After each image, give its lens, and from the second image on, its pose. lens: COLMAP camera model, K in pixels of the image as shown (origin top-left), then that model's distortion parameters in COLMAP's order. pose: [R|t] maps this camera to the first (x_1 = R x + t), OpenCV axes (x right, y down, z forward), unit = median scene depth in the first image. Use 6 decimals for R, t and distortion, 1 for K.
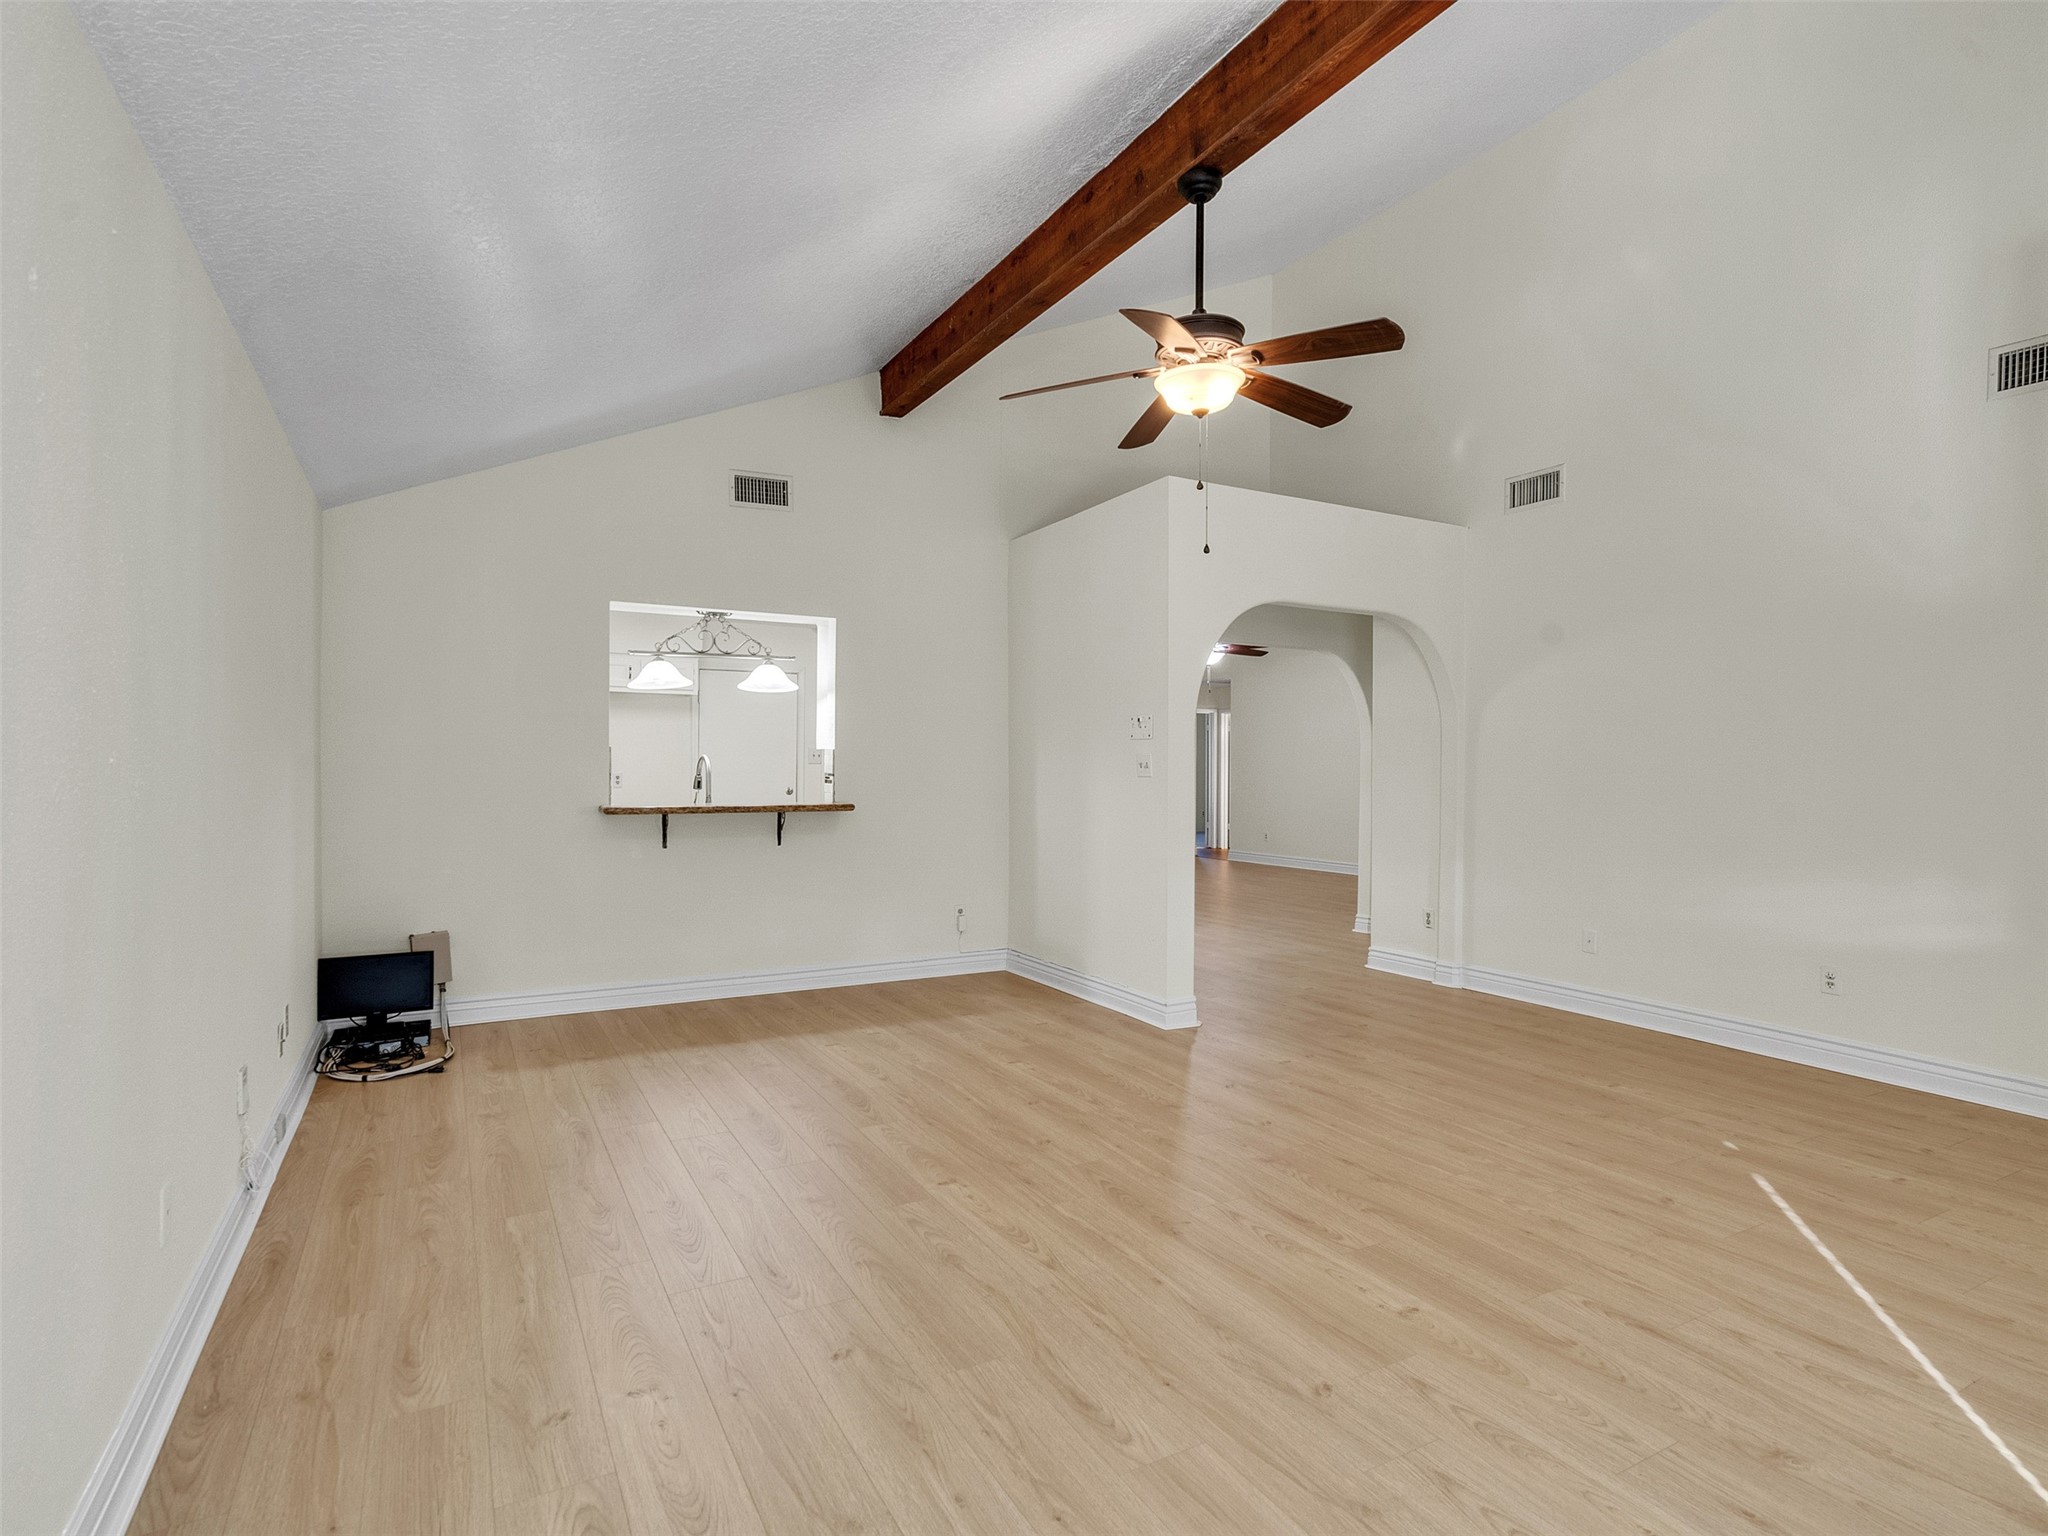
lens RADIAL K [[1045.2, 0, 1003.5], [0, 1045.2, 769.0], [0, 0, 1]] dist [-0.009941, 0.006661]
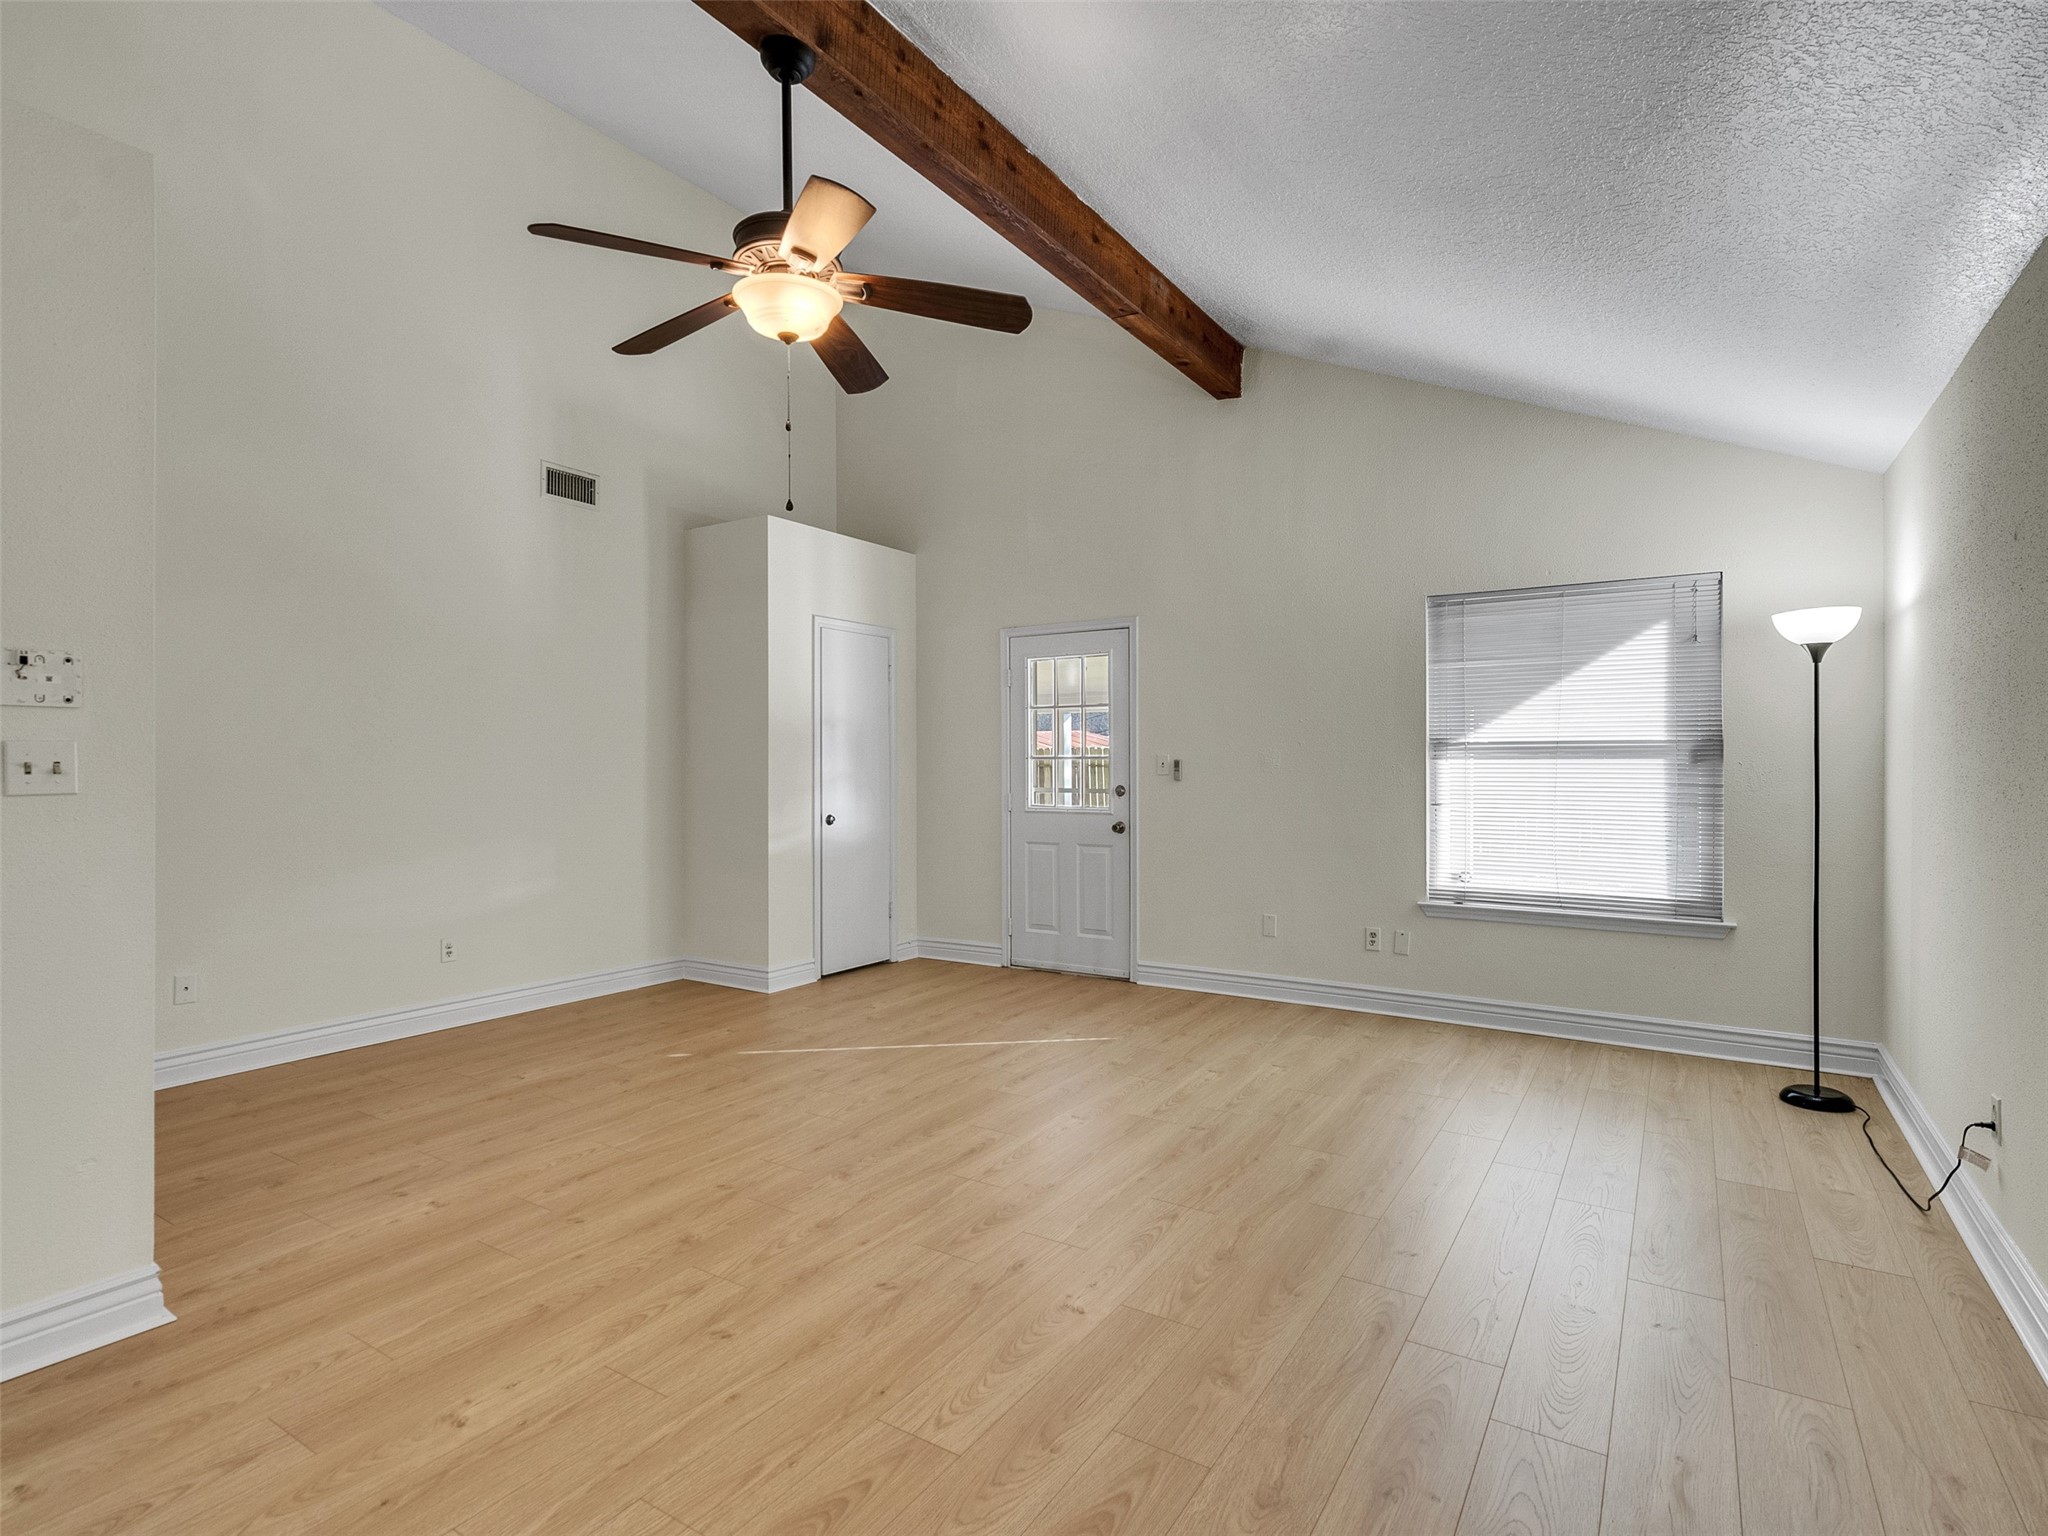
lens RADIAL K [[1043.8, 0, 1009.8], [0, 1043.8, 768.7], [0, 0, 1]] dist [-0.011072, 0.002535]
pose [[-0.478412, -0.009399, 0.878085, -0.541748], [0.006211, 0.999881, 0.014086, -0.008482], [-0.878114, 0.012193, -0.478297, 1.087650]]
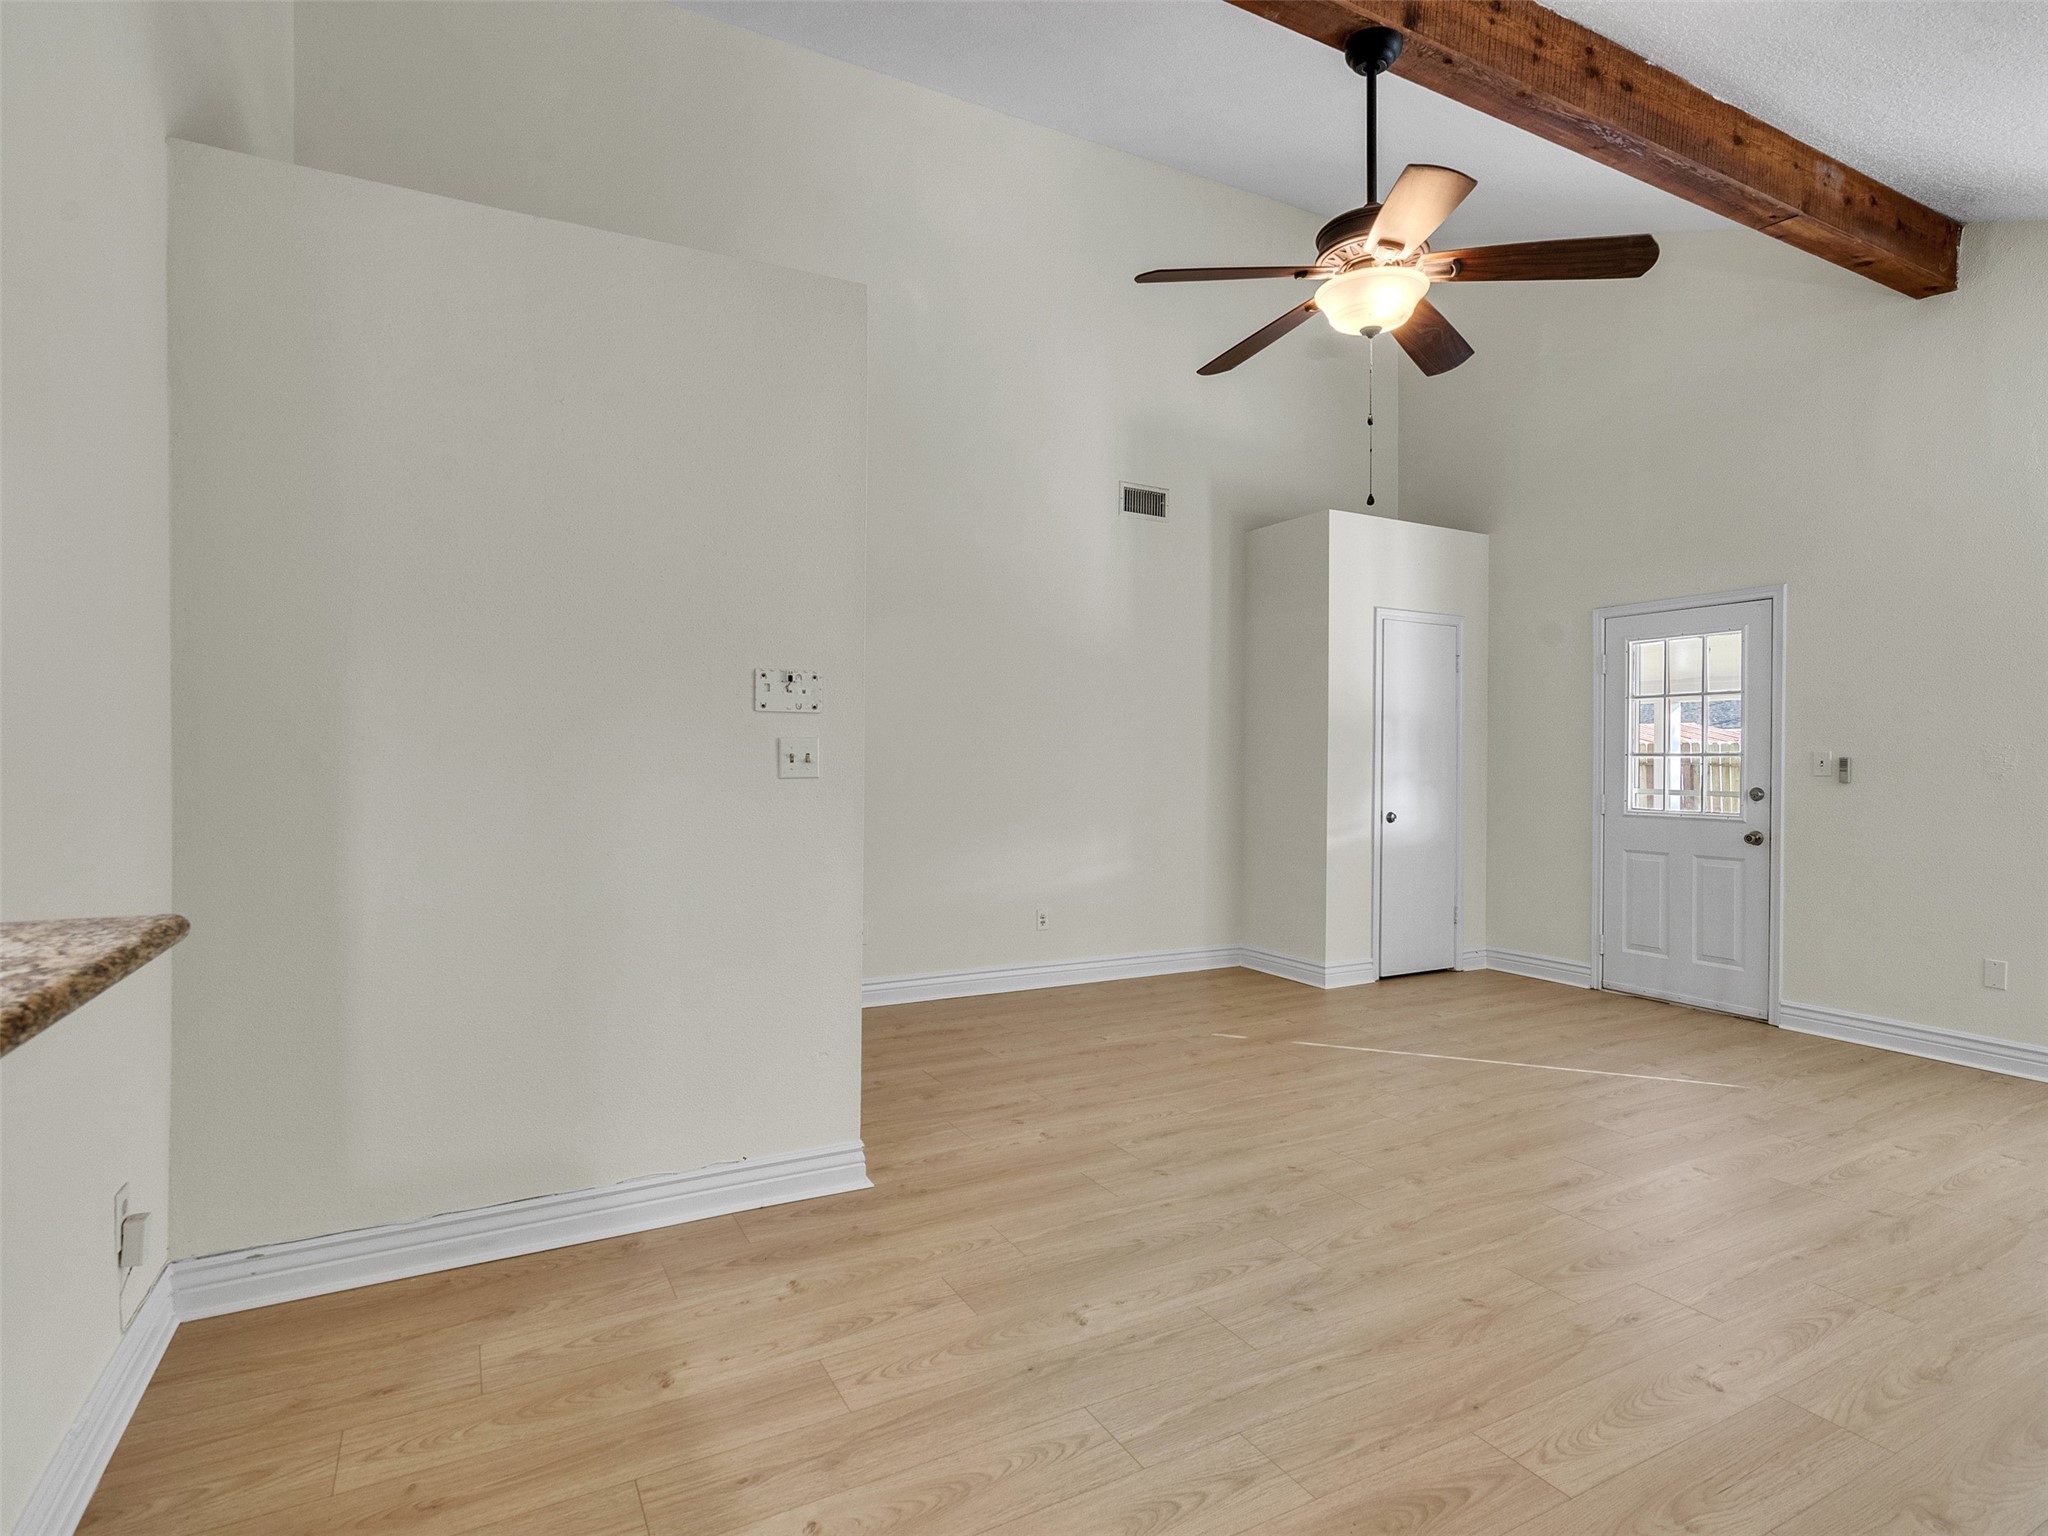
lens RADIAL K [[1045.2, 0, 1003.5], [0, 1045.2, 769.0], [0, 0, 1]] dist [-0.009941, 0.006661]
pose [[0.011575, -0.016290, 0.999800, -0.559895], [0.003483, 0.999862, 0.016251, -0.008252], [-0.999927, 0.003294, 0.011630, 1.120304]]
